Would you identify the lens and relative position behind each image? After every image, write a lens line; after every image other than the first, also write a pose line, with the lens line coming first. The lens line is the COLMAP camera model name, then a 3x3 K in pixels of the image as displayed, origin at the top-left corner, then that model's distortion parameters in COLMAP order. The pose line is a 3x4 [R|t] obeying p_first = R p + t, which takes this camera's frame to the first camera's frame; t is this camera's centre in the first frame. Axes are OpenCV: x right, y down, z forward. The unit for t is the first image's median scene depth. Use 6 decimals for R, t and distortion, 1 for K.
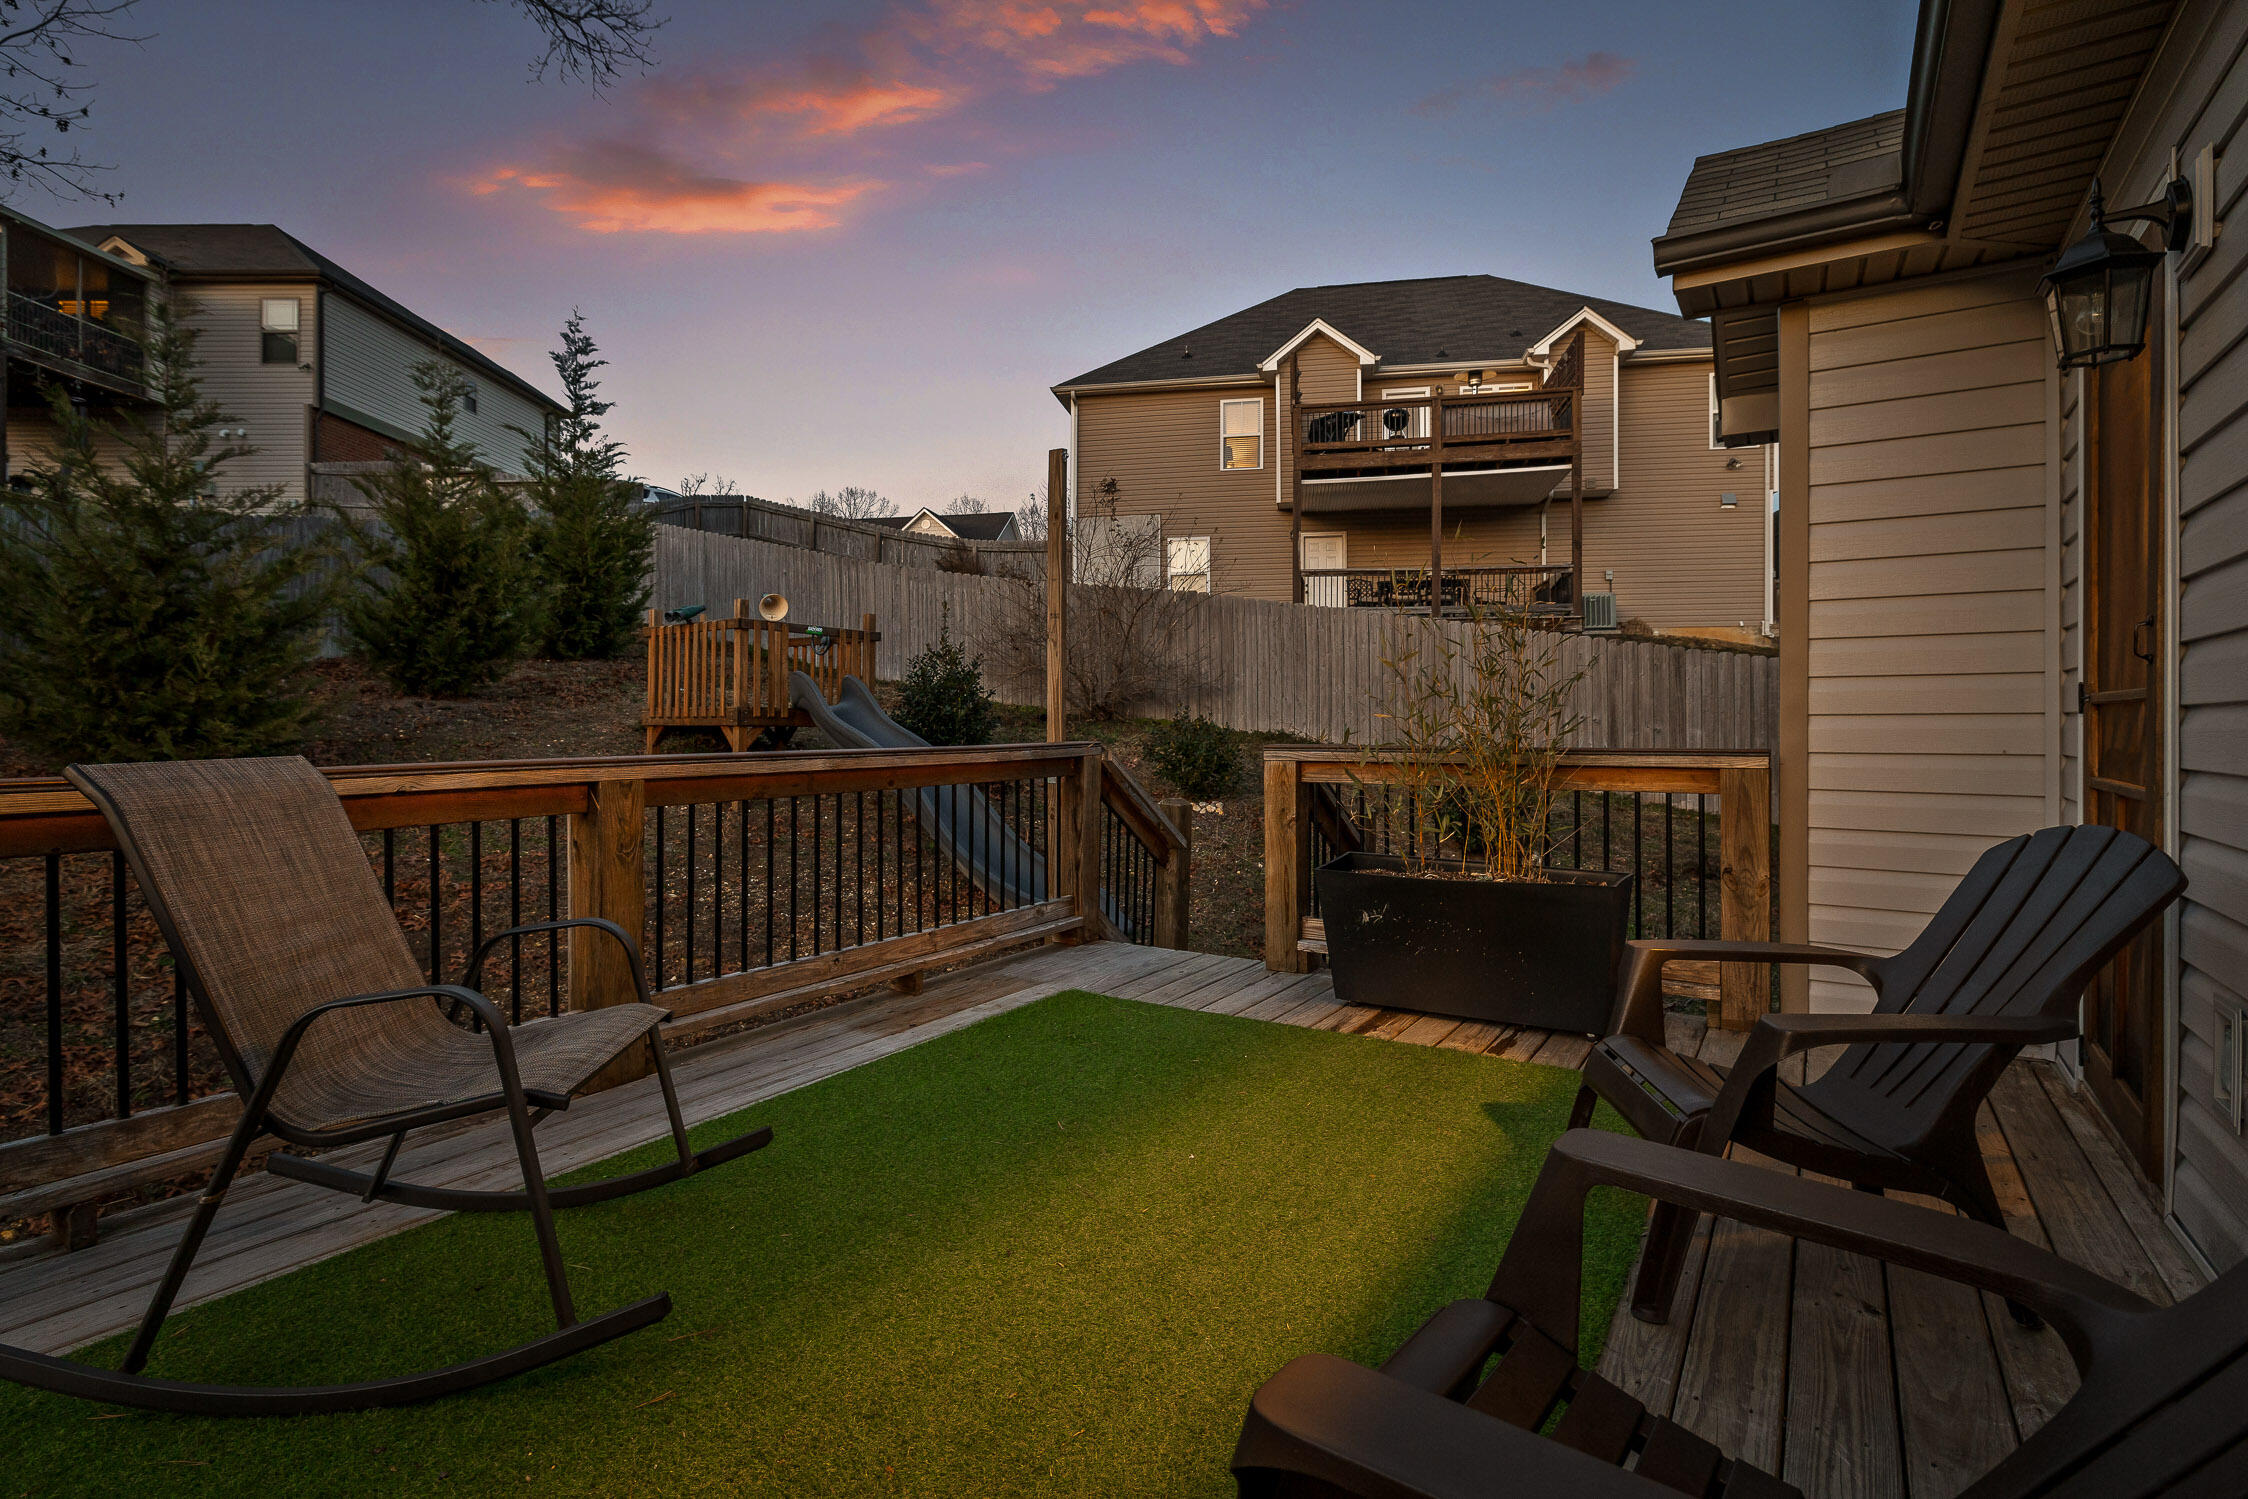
lens RADIAL K [[1094.1, 0, 1124.0], [0, 1094.1, 749.5], [0, 0, 1]] dist [-0.000052, -0.000037]
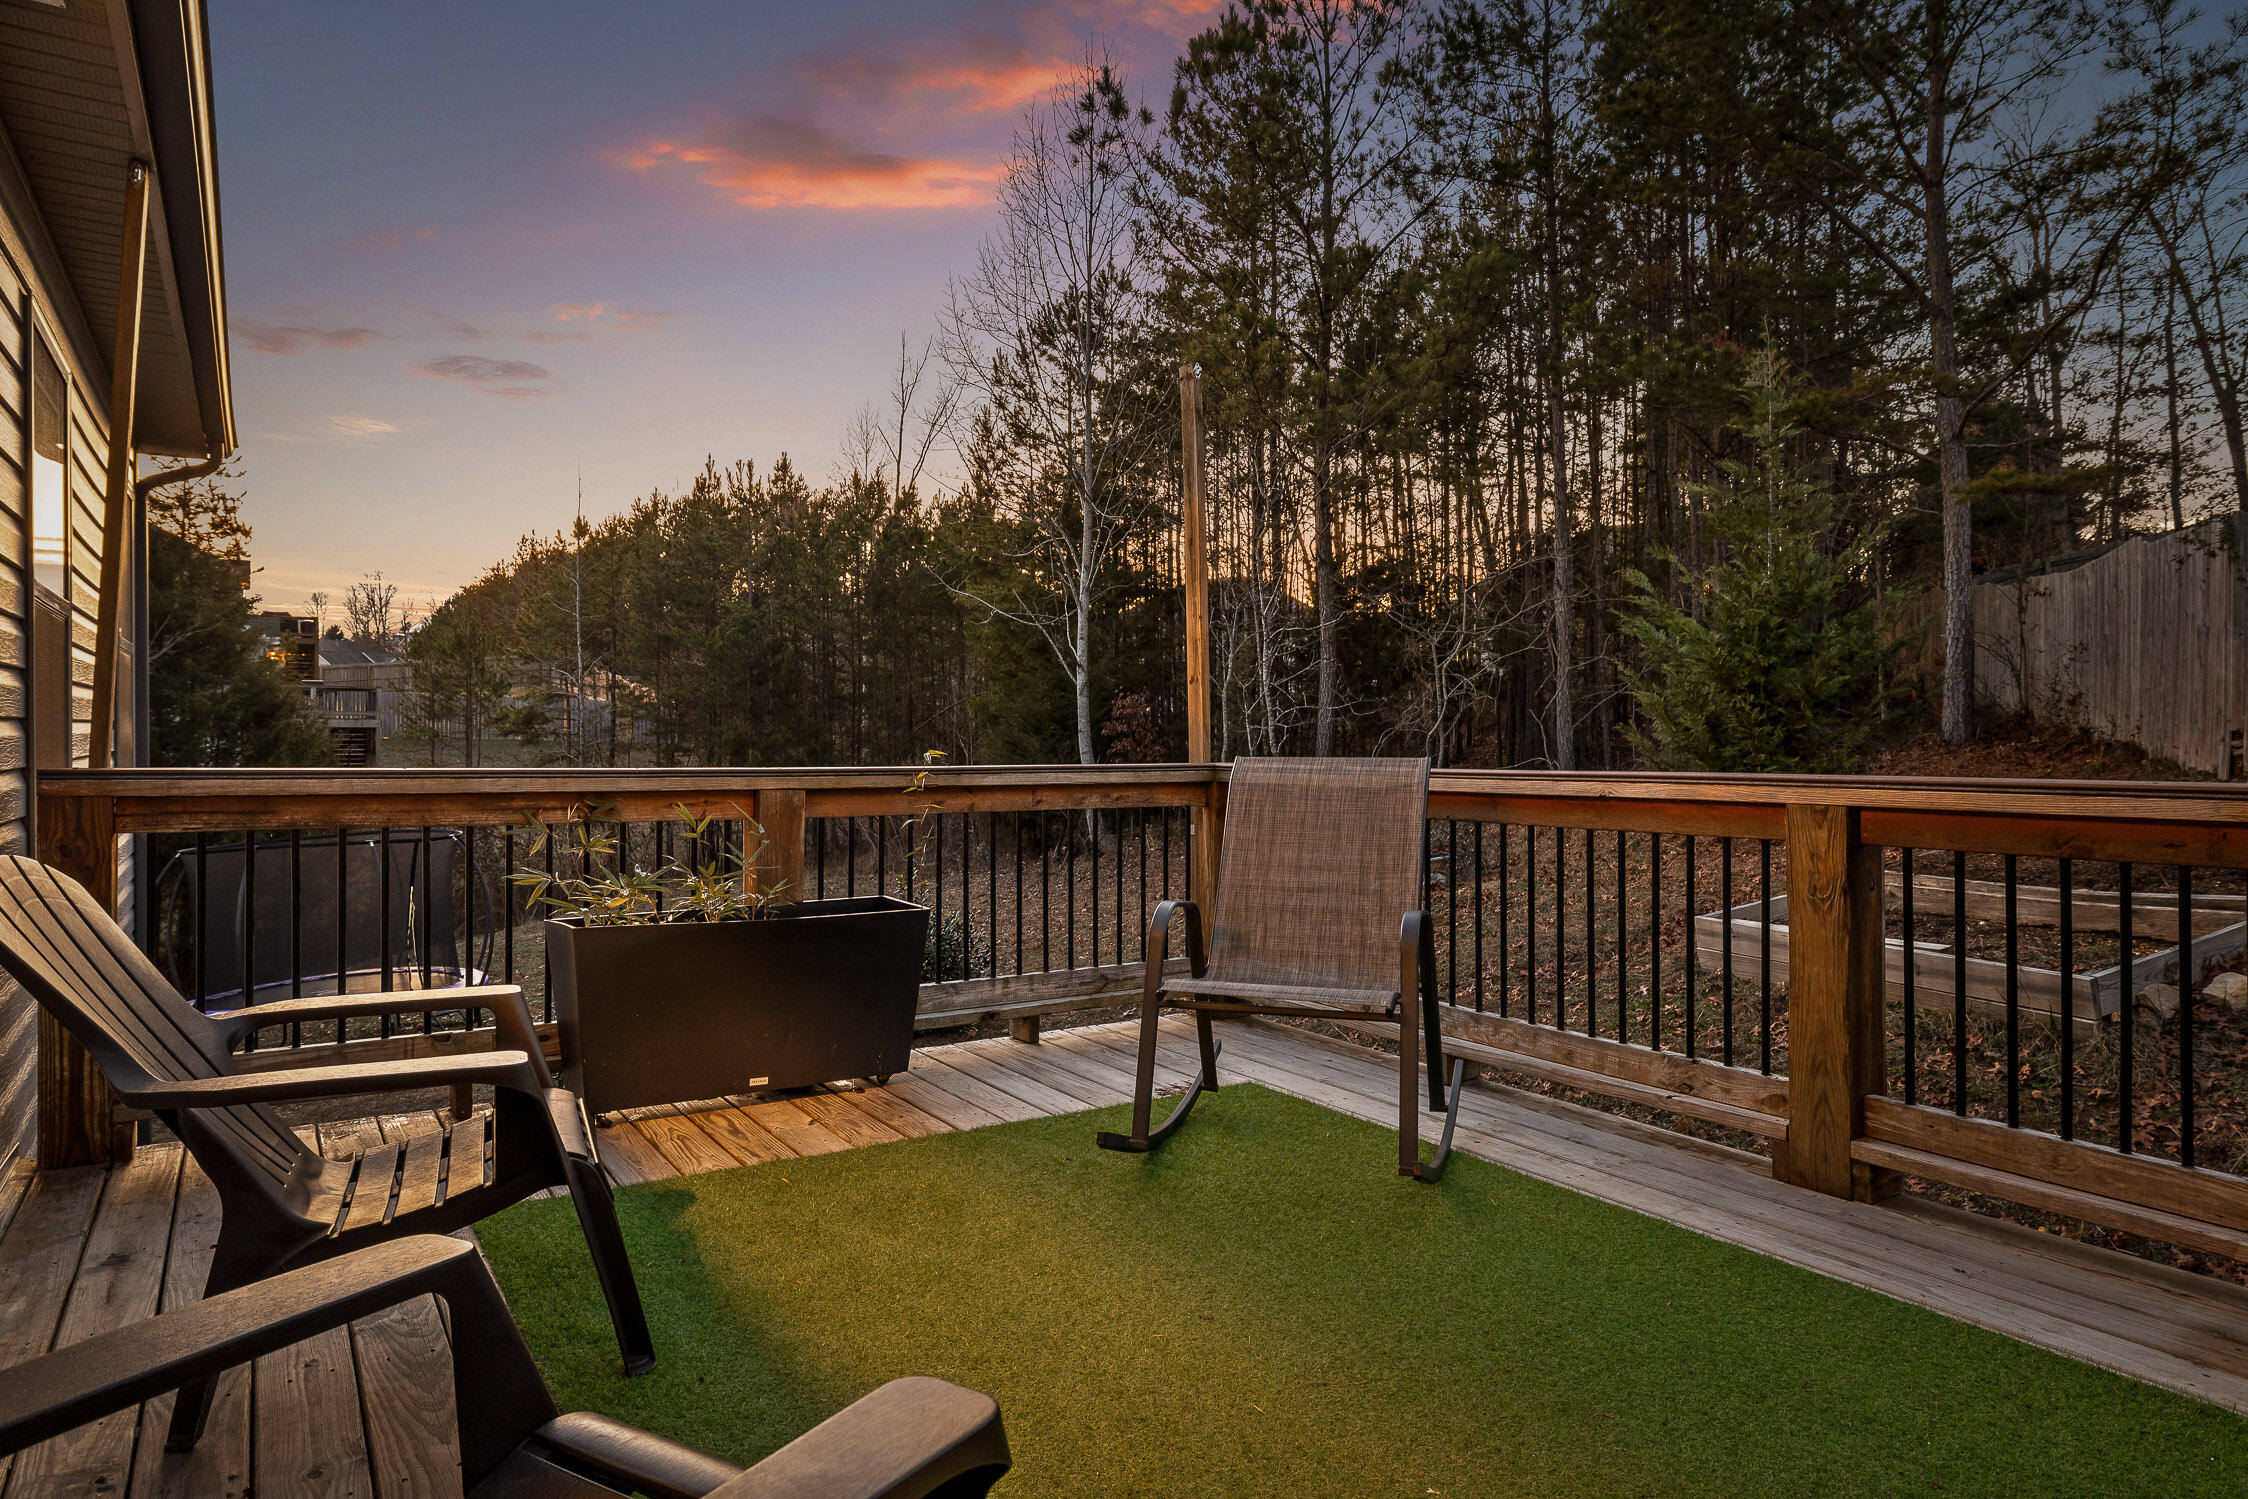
lens RADIAL K [[1331.3, 0, 1124.0], [0, 1331.3, 749.5], [0, 0, 1]] dist [0.004206, 0.000935]
pose [[-0.416251, 0.004656, -0.909238, 0.648739], [-0.018084, 0.999747, 0.013398, -0.020948], [0.909070, 0.022019, -0.416062, 0.958052]]
